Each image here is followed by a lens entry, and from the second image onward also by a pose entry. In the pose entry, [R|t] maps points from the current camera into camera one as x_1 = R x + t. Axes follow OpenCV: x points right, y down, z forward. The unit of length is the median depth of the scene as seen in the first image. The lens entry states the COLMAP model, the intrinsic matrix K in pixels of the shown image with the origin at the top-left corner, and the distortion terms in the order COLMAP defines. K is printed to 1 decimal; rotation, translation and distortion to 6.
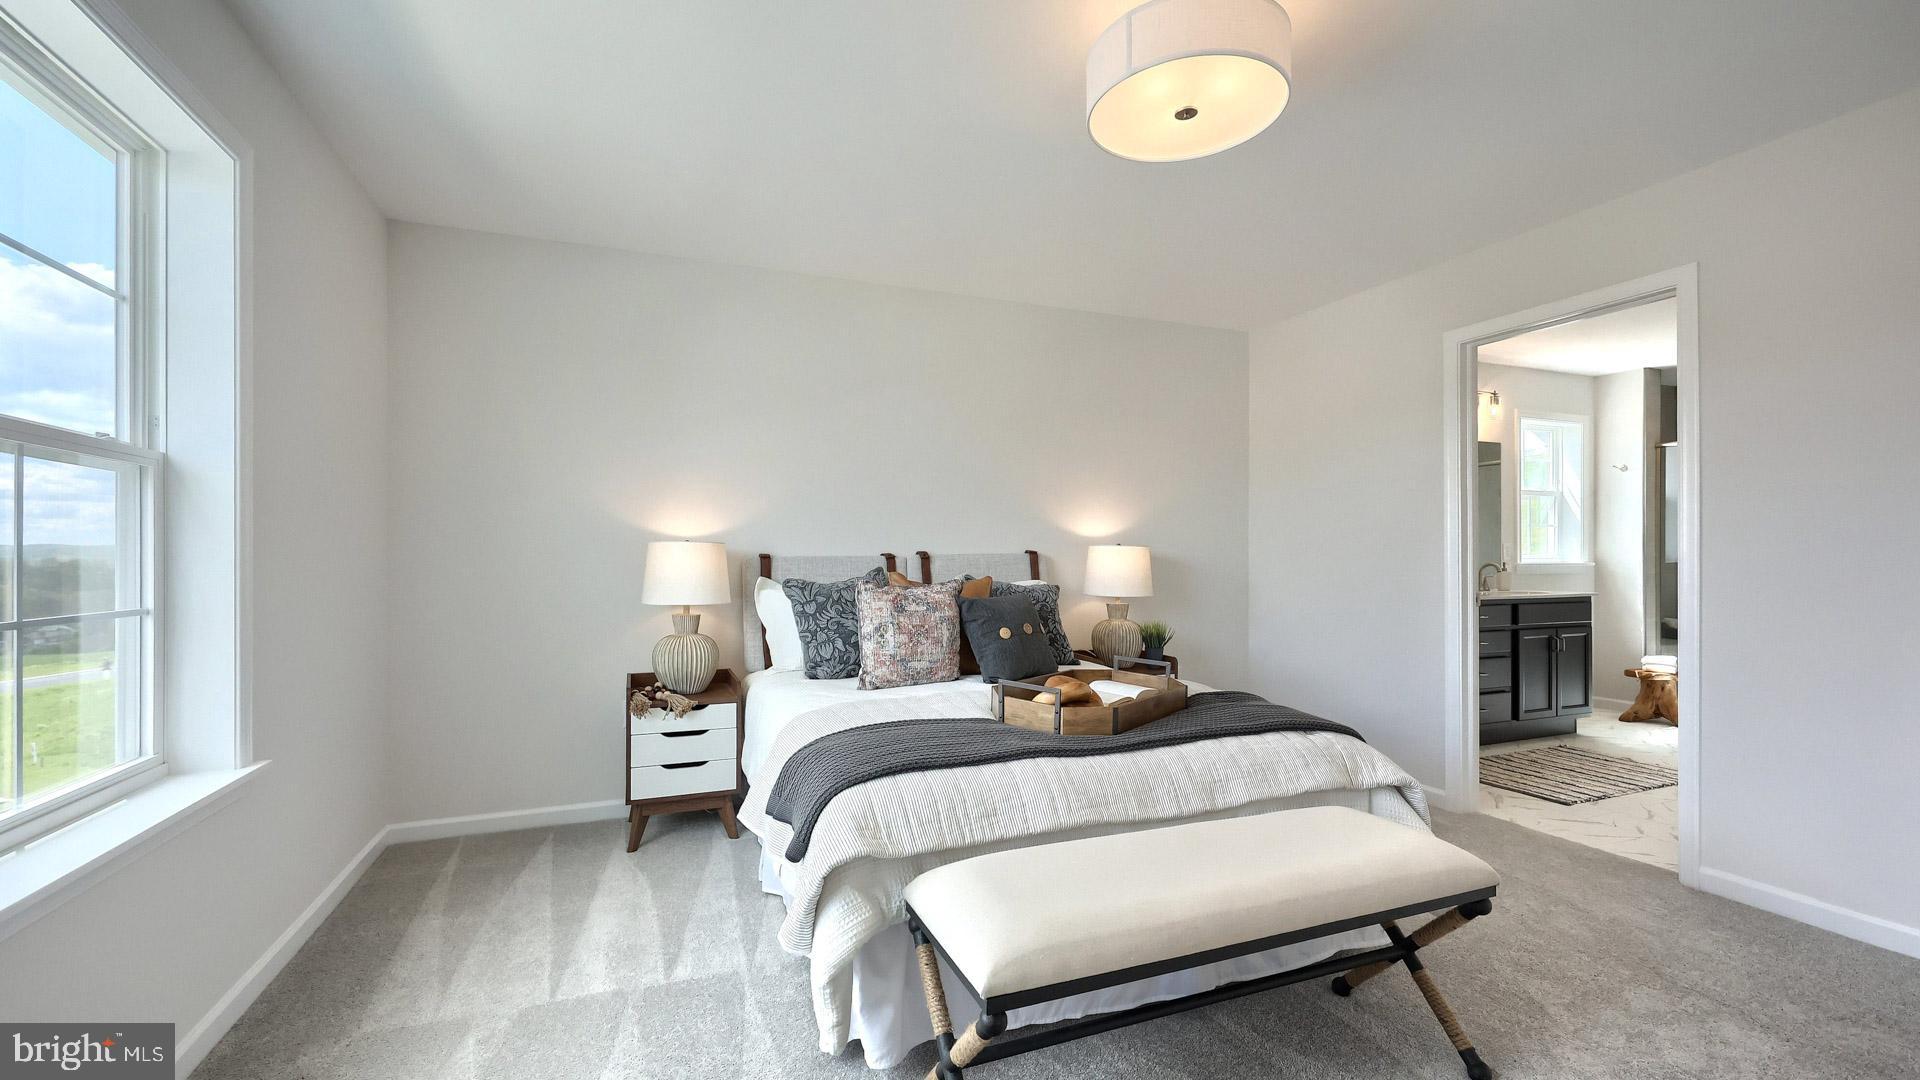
lens RADIAL K [[781.9, 0, 963.4], [0, 781.9, 556.6], [0, 0, 1]] dist [0.001182, 0.000157]
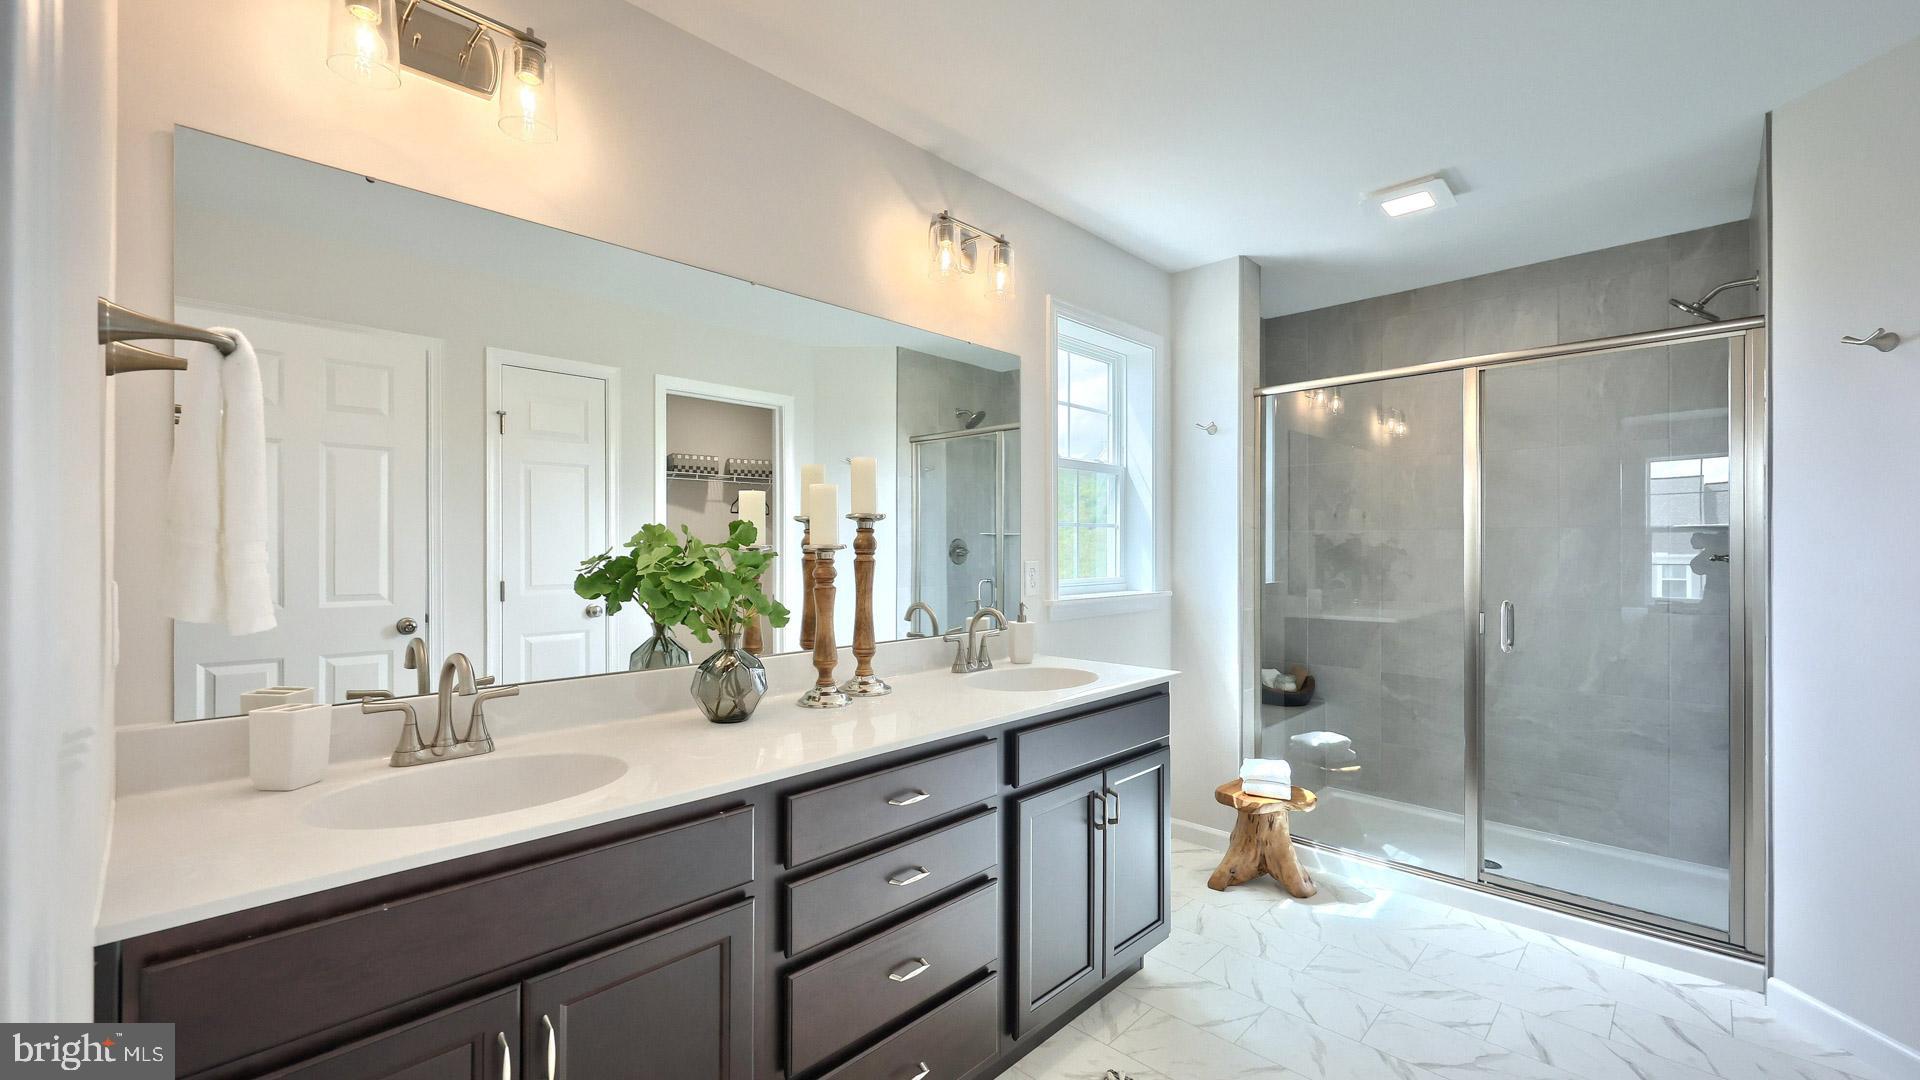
lens RADIAL K [[781.9, 0, 963.4], [0, 781.9, 556.6], [0, 0, 1]] dist [0.001182, 0.000157]
pose [[0.908802, -0.007214, 0.417166, 0.428863], [0.001106, 0.999889, 0.014881, -0.026527], [-0.417227, -0.013062, 0.908708, 0.542466]]
